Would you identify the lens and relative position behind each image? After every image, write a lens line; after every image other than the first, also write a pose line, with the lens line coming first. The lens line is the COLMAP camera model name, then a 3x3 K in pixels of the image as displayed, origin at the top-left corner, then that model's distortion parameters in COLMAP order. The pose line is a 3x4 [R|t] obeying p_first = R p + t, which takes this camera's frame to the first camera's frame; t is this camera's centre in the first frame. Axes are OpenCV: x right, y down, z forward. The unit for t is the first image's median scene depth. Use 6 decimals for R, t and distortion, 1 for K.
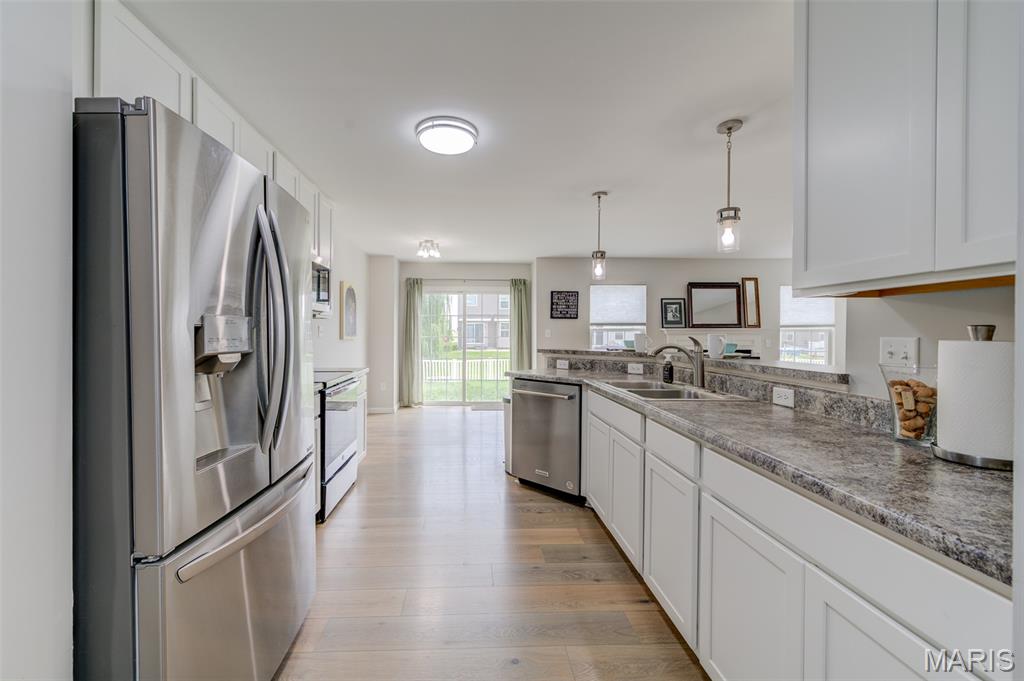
lens RADIAL K [[424.4, 0, 530.6], [0, 424.4, 337.8], [0, 0, 1]] dist [0.004000, -0.000202]
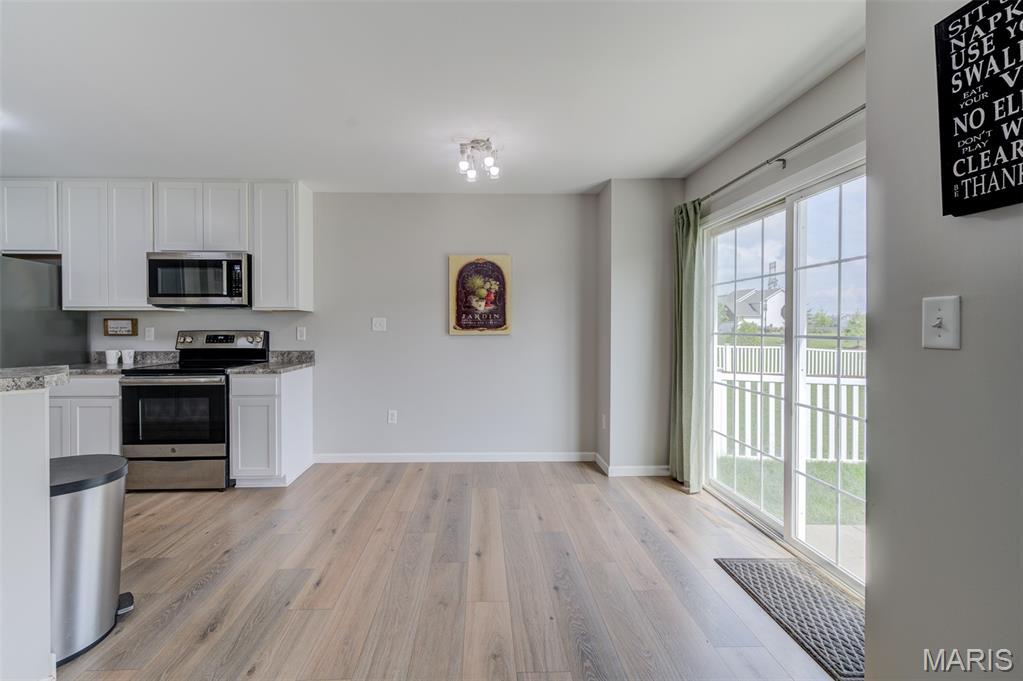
lens RADIAL K [[412.1, 0, 490.4], [0, 412.1, 328.3], [0, 0, 1]] dist [0.000794, -0.000177]
pose [[-0.003445, 0.002068, -0.999992, 0.185056], [-0.007706, 0.999968, 0.002095, -0.006411], [0.999964, 0.007713, -0.003429, 0.835321]]
